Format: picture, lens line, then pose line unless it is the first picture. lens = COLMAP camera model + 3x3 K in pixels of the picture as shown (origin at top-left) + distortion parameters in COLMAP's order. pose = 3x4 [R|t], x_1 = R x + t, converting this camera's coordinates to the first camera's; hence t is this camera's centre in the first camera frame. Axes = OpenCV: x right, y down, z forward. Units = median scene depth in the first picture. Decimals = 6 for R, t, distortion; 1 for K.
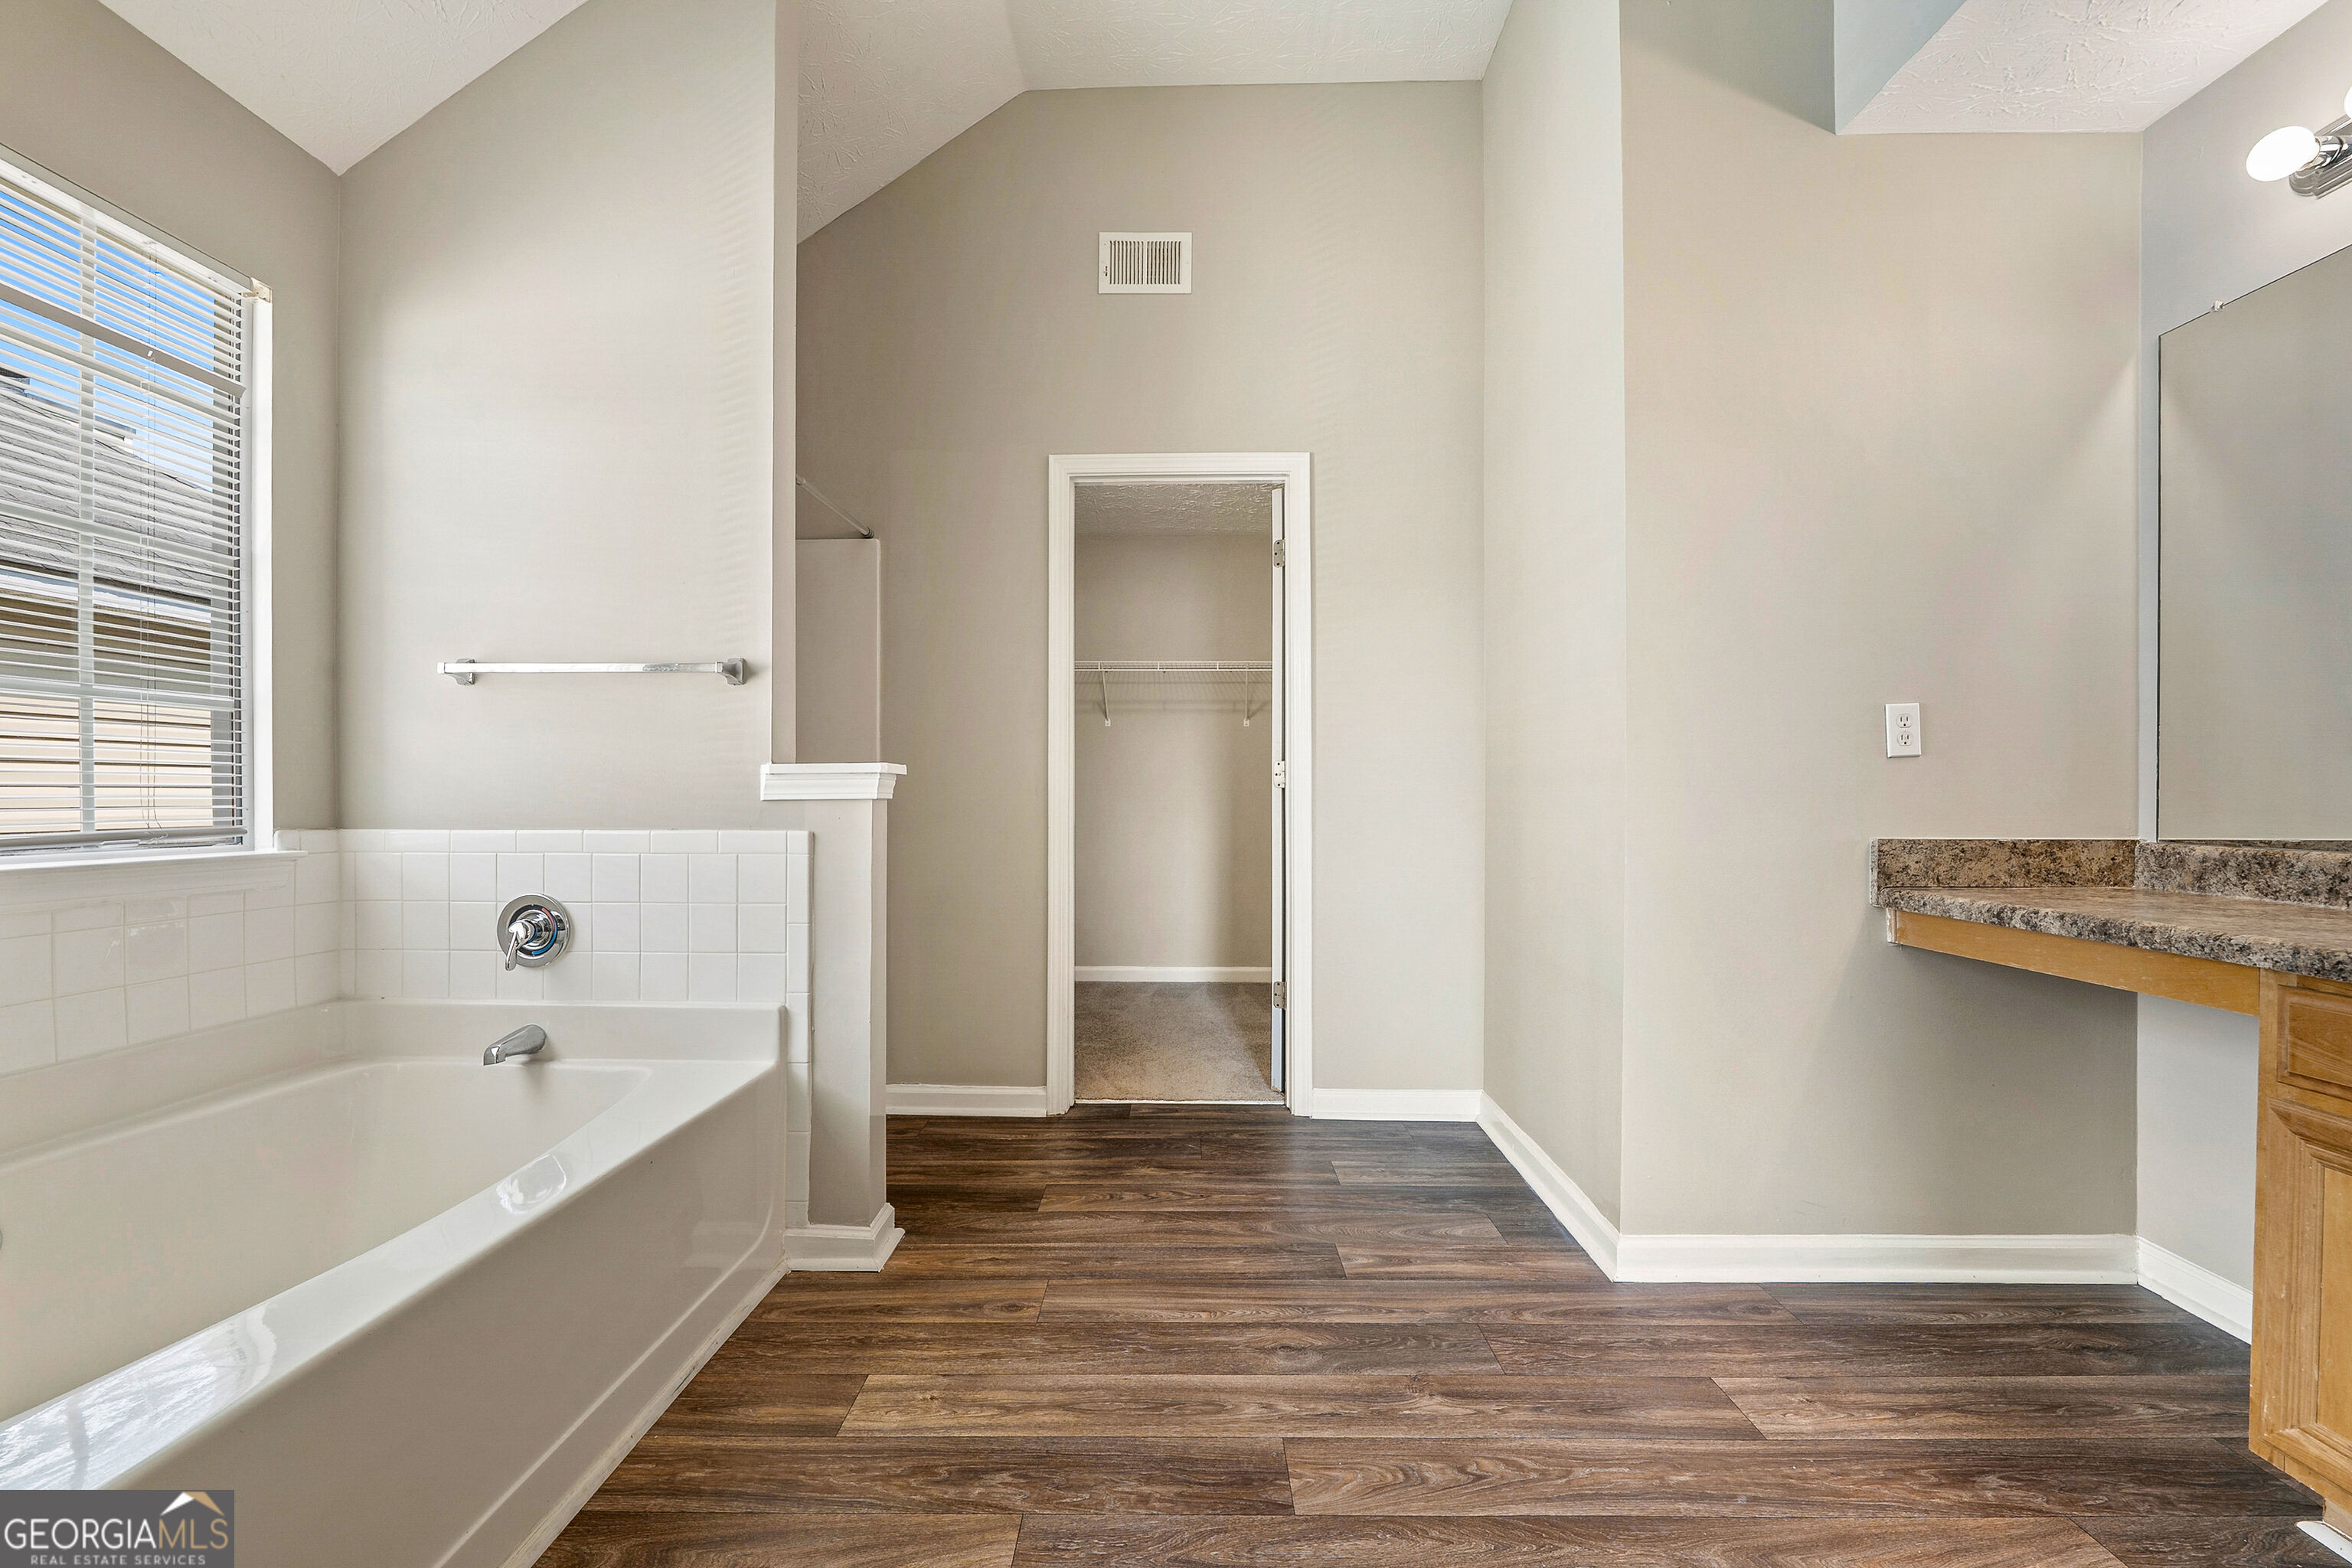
lens RADIAL K [[959.0, 0, 1170.9], [0, 959.0, 807.8], [0, 0, 1]] dist [0.001646, 0.000274]
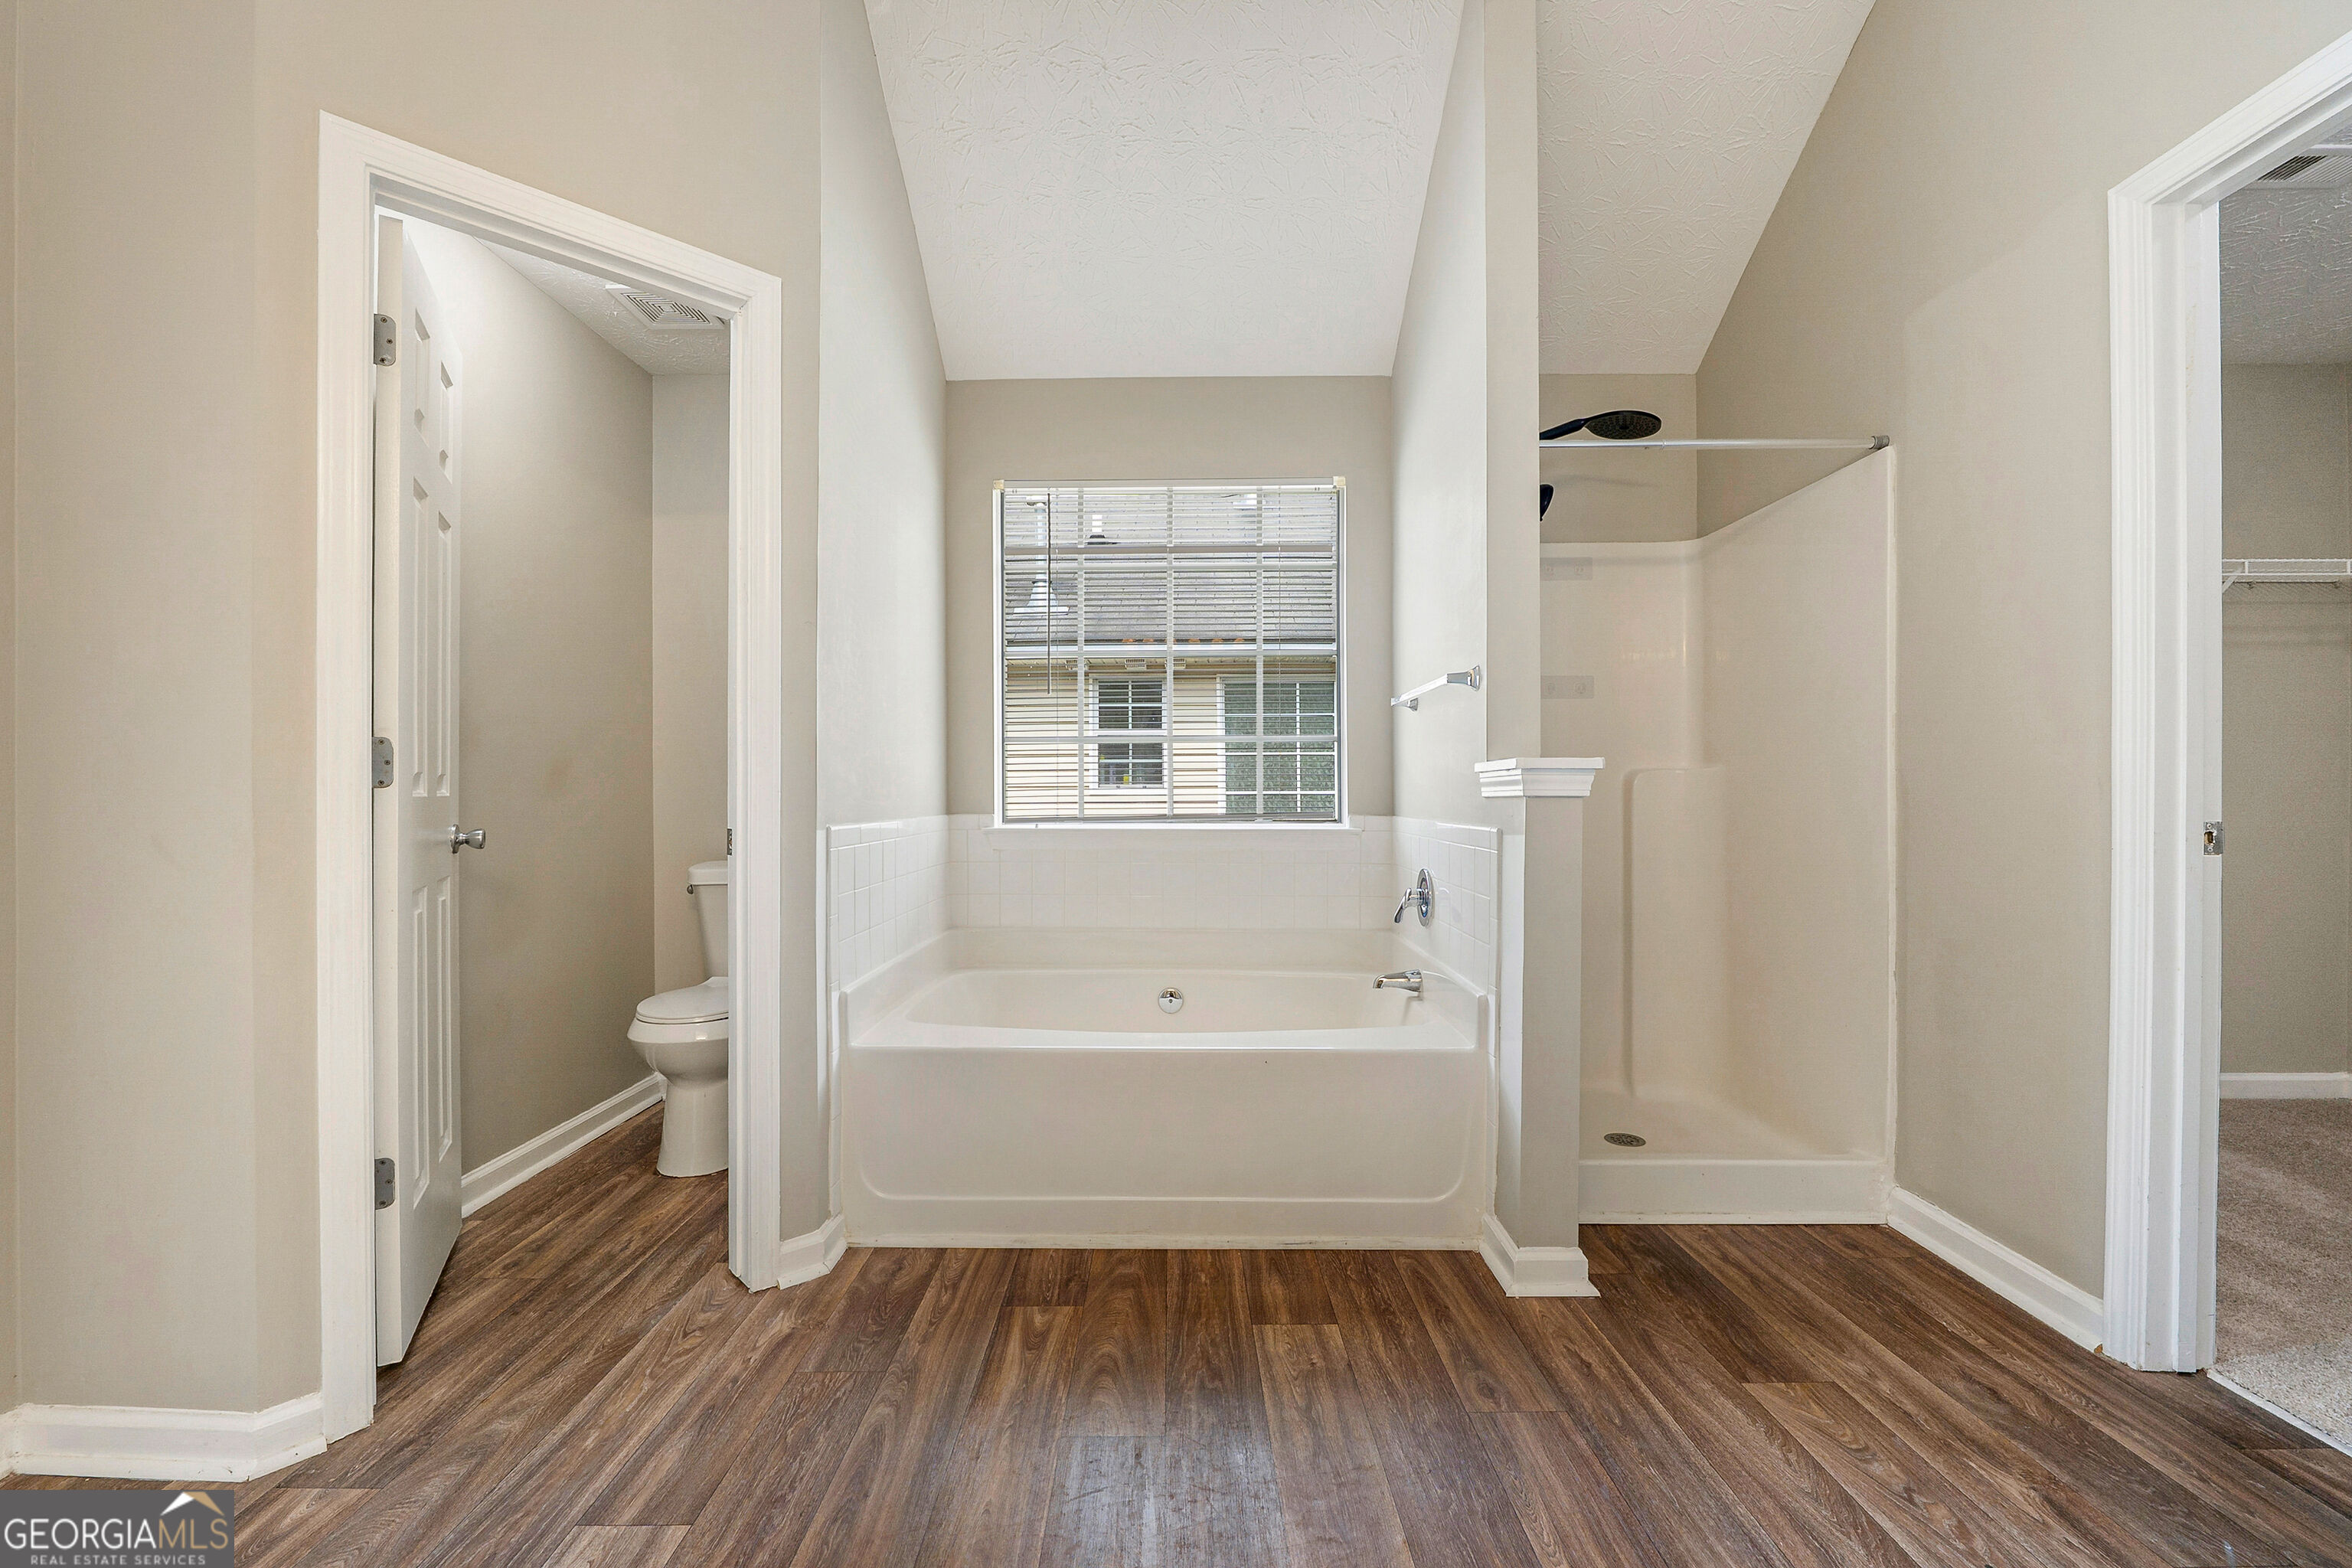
lens RADIAL K [[959.0, 0, 1167.0], [0, 959.0, 780.1], [0, 0, 1]] dist [0.001646, 0.000274]
pose [[0.006800, -0.019493, -0.999787, 0.702899], [-0.001879, 0.999808, -0.019507, -0.007669], [0.999975, 0.002012, 0.006763, 0.708246]]
